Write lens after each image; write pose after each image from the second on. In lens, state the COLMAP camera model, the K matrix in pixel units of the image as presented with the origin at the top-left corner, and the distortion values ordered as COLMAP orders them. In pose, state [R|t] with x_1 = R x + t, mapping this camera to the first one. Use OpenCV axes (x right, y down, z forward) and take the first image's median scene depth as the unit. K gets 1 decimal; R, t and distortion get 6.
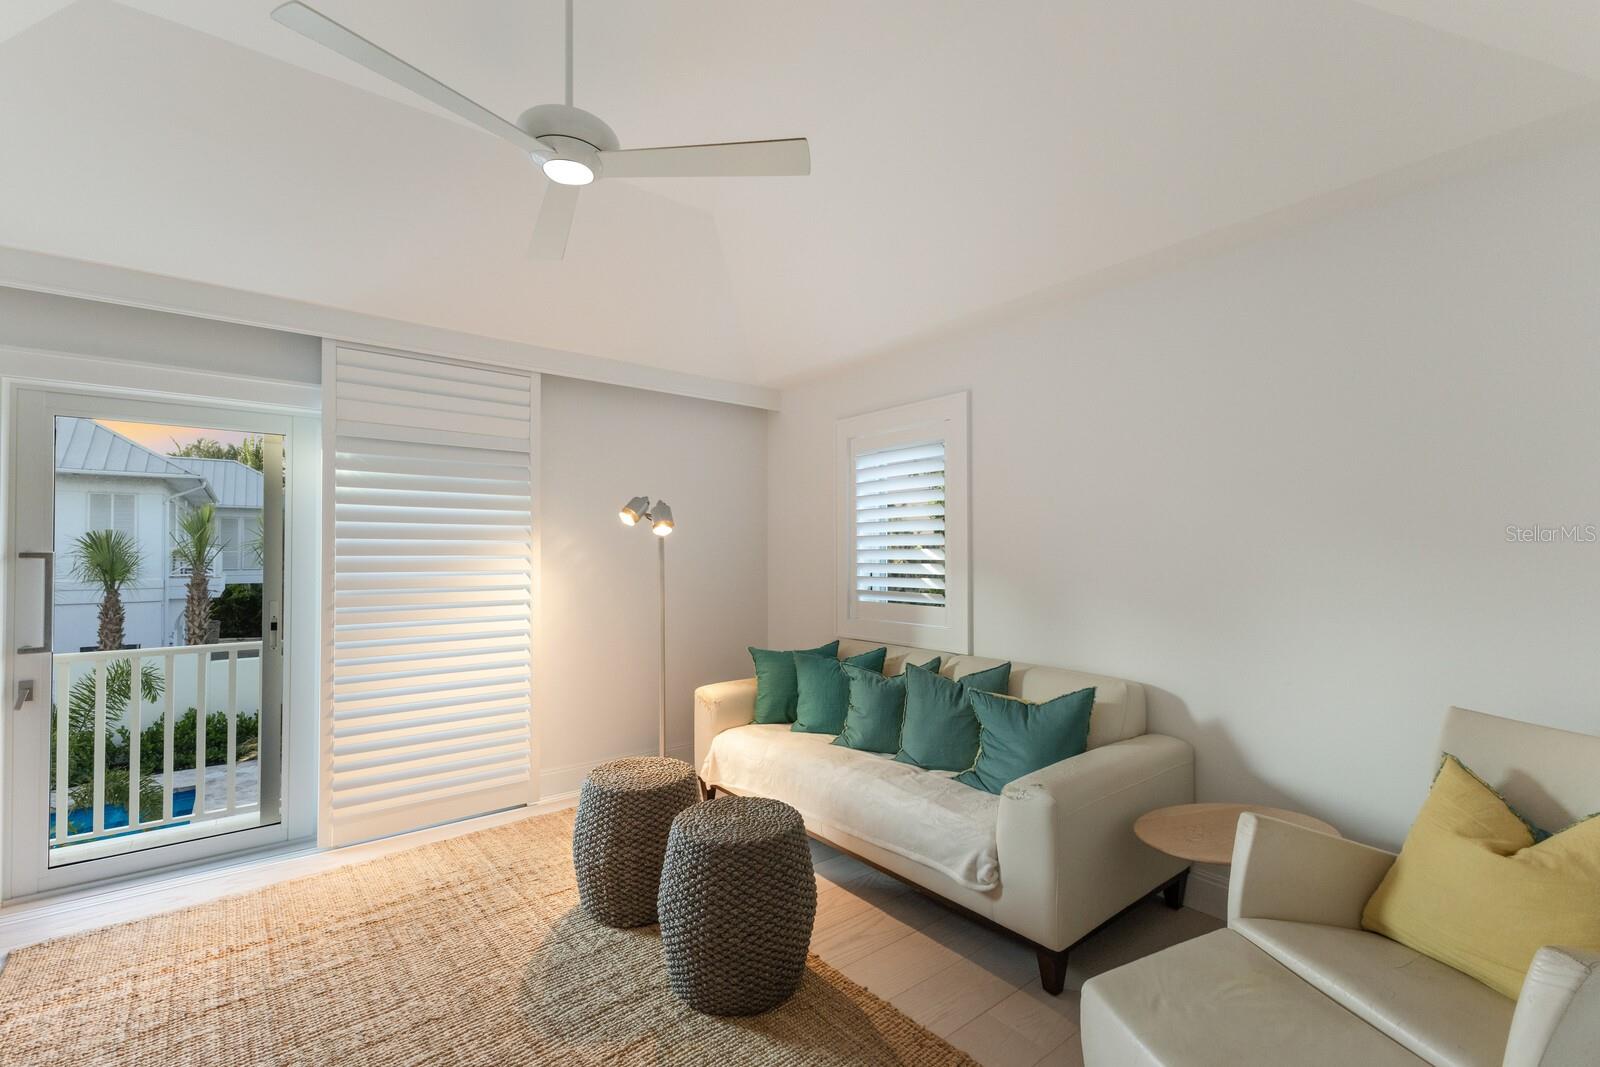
lens RADIAL K [[694.3, 0, 825.1], [0, 694.3, 571.8], [0, 0, 1]] dist [-0.002935, -0.000632]
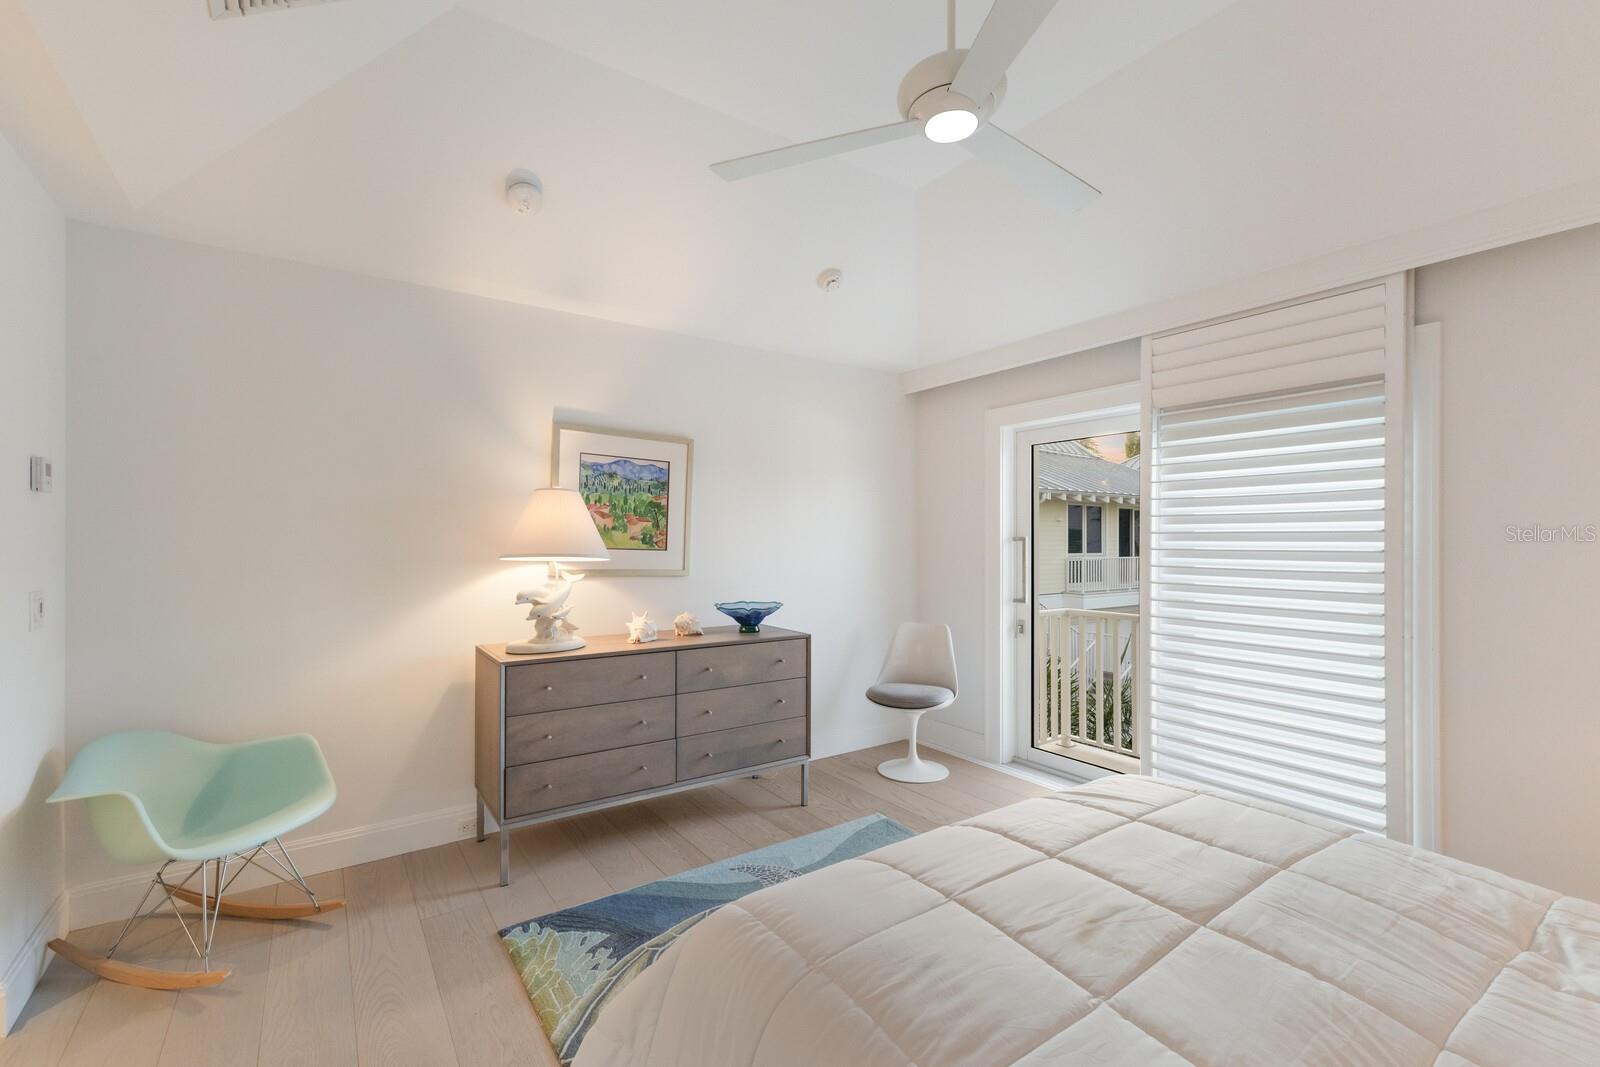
lens RADIAL K [[685.7, 0, 800.0], [0, 685.7, 533.5], [0, 0, 1]] dist [0.000920, -0.000138]
pose [[-0.092022, -0.003431, -0.995751, 0.576042], [-0.027450, 0.999623, -0.000908, -0.029299], [0.995379, 0.027250, -0.092081, 0.906150]]
